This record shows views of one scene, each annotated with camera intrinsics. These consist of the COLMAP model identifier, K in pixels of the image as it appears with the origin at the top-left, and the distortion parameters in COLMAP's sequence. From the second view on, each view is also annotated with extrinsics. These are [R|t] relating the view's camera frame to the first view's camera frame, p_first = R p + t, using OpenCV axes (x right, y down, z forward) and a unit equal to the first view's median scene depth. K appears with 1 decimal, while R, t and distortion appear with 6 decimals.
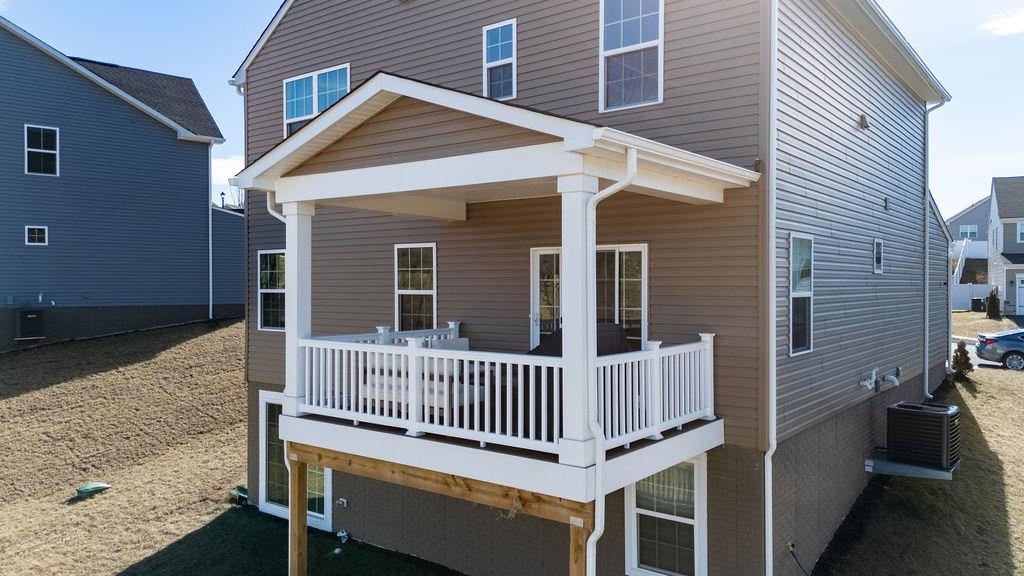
lens RADIAL K [[744.4, 0, 509.9], [0, 744.4, 291.9], [0, 0, 1]] dist [0.119619, -0.122888]
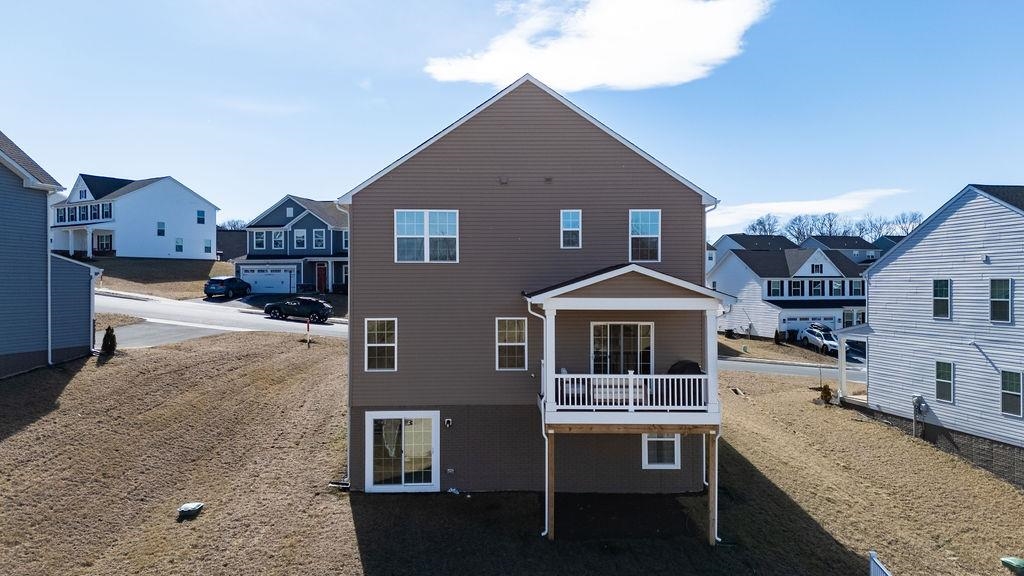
lens RADIAL K [[744.4, 0, 509.9], [0, 744.4, 291.9], [0, 0, 1]] dist [0.119619, -0.122888]
pose [[0.787979, -0.008765, 0.615640, -1.535061], [0.009928, 0.999950, 0.001529, -0.160004], [-0.615622, 0.004907, 0.788026, -0.521104]]
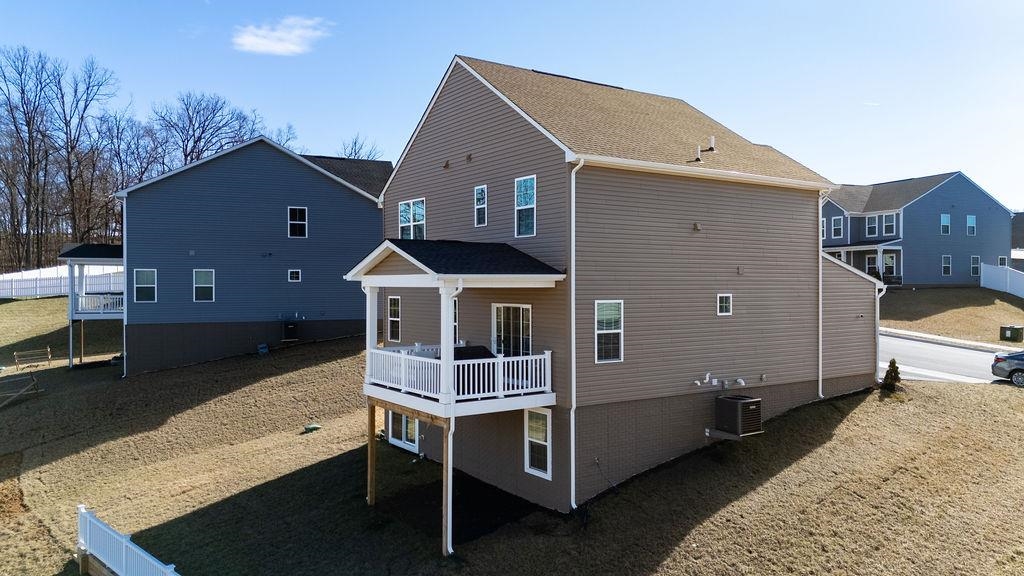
lens RADIAL K [[744.4, 0, 509.9], [0, 744.4, 291.9], [0, 0, 1]] dist [0.119619, -0.122888]
pose [[0.952247, 0.001269, -0.305327, 0.716860], [-0.002026, 0.999996, -0.002165, -0.092057], [0.305323, 0.002680, 0.952245, -0.885845]]
